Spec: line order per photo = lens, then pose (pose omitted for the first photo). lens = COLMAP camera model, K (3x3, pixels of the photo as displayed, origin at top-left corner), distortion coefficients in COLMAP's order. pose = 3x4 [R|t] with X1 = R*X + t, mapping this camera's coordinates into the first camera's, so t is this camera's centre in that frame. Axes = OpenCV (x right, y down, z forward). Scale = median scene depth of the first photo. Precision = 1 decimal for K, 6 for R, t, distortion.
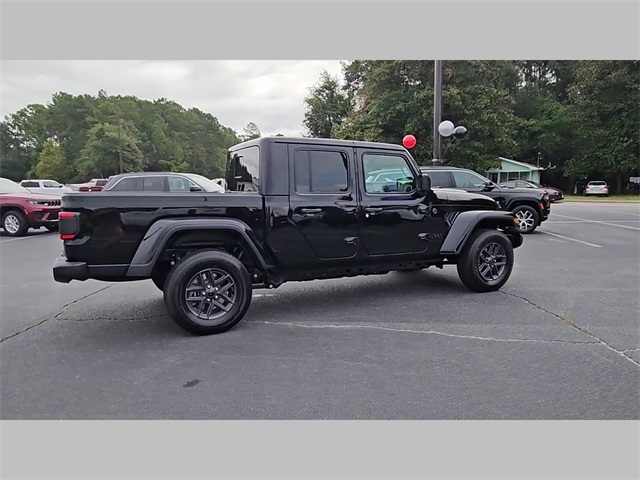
lens RADIAL K [[434.5, 0, 313.3], [0, 434.5, 260.9], [0, 0, 1]] dist [0.006970, -0.004344]
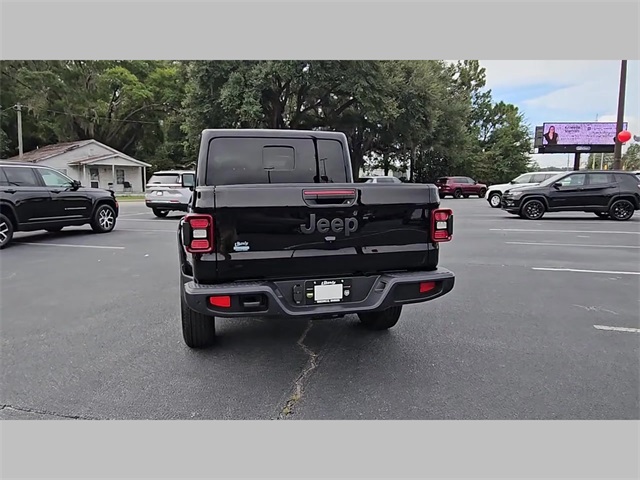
lens RADIAL K [[433.6, 0, 311.3], [0, 433.6, 258.6], [0, 0, 1]] dist [0.010420, -0.007583]
pose [[0.183334, -0.159904, 0.969958, -0.144340], [0.170819, 0.976854, 0.128754, -0.016901], [-0.968096, 0.142083, 0.206405, 0.110302]]
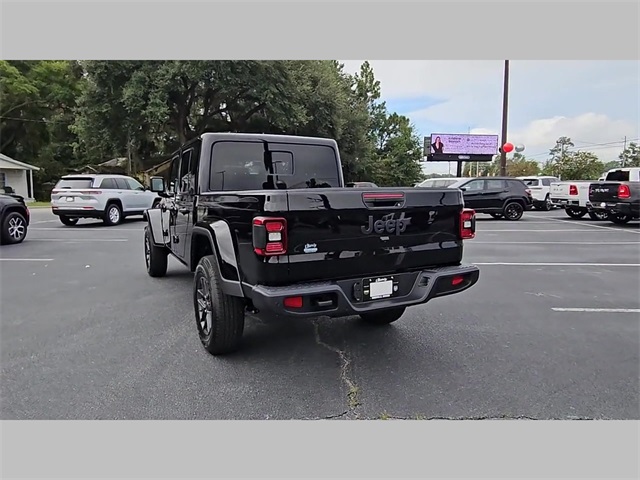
lens RADIAL K [[433.6, 0, 312.1], [0, 433.6, 258.7], [0, 0, 1]] dist [0.010420, -0.007583]
pose [[-0.044468, -0.151450, 0.987464, -0.150218], [0.176021, 0.971790, 0.156972, -0.021545], [-0.983382, 0.180795, -0.016555, 0.137889]]
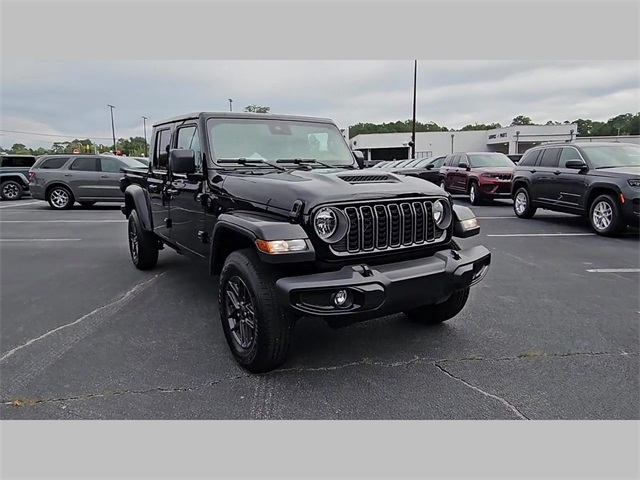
lens RADIAL K [[434.5, 0, 311.4], [0, 434.5, 253.1], [0, 0, 1]] dist [0.006970, -0.004344]
pose [[0.124669, 0.206236, -0.970528, 0.144088], [-0.162014, 0.969262, 0.185156, -0.027996], [0.978882, 0.134156, 0.154250, 0.156753]]
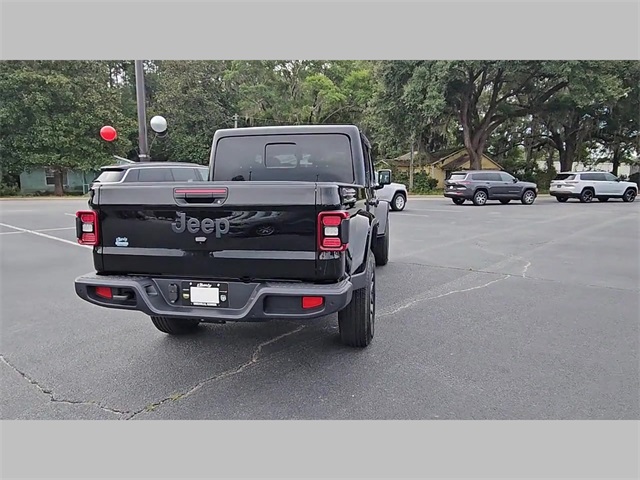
lens RADIAL K [[433.6, 0, 312.0], [0, 433.6, 258.5], [0, 0, 1]] dist [0.010420, -0.007583]
pose [[0.597165, -0.134077, 0.790833, -0.116192], [0.137289, 0.988467, 0.063916, -0.008868], [-0.790282, 0.070404, 0.608685, 0.063301]]
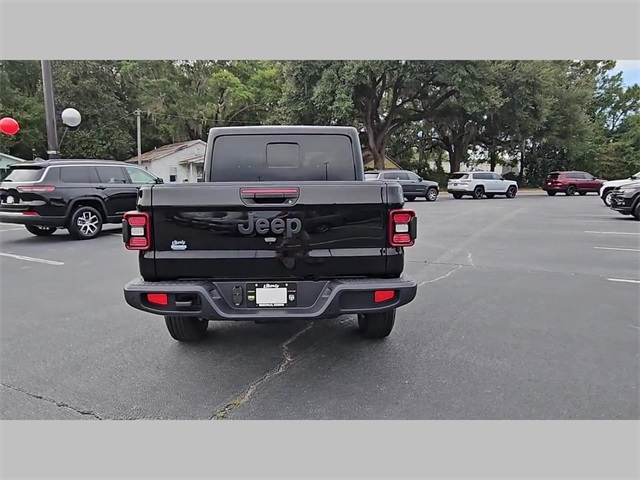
lens RADIAL K [[433.6, 0, 312.1], [0, 433.6, 257.9], [0, 0, 1]] dist [0.010420, -0.007583]
pose [[0.403362, -0.155606, 0.901713, -0.132198], [0.159905, 0.982258, 0.097976, -0.012960], [-0.900960, 0.104668, 0.421088, 0.085838]]
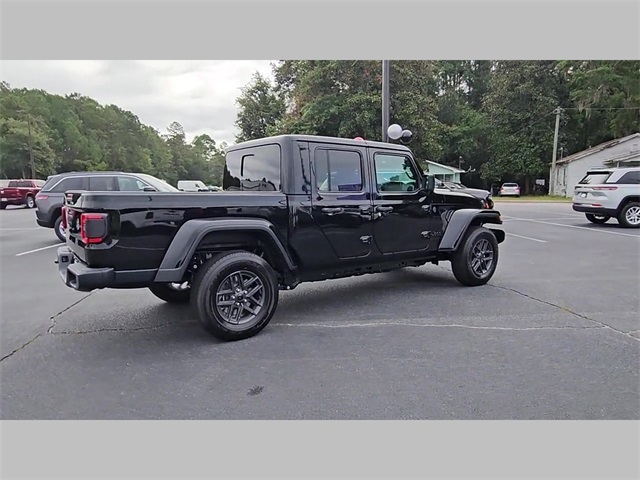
lens RADIAL K [[433.6, 0, 312.5], [0, 433.6, 261.1], [0, 0, 1]] dist [0.010420, -0.007583]
pose [[0.985992, -0.027826, 0.164455, -0.027062], [0.028328, 0.999598, -0.000710, 0.000113], [-0.164369, 0.005359, 0.986384, 0.003478]]
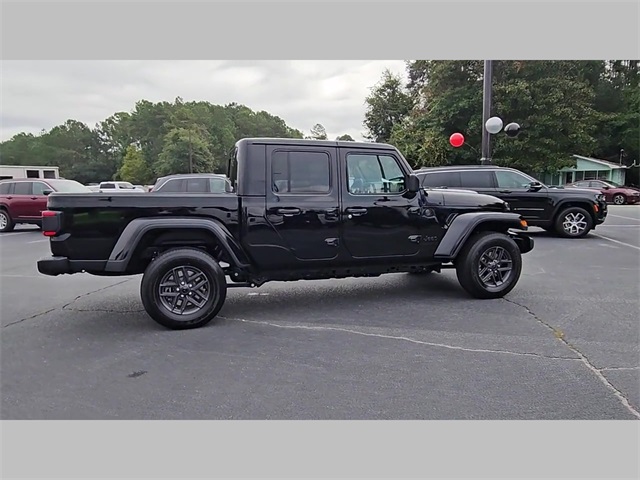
lens RADIAL K [[434.5, 0, 312.4], [0, 434.5, 261.5], [0, 0, 1]] dist [0.006970, -0.004344]
pose [[0.987786, 0.023949, -0.153965, 0.026205], [-0.024004, 0.999711, 0.001508, -0.000270], [0.153957, 0.002206, 0.988075, 0.001937]]
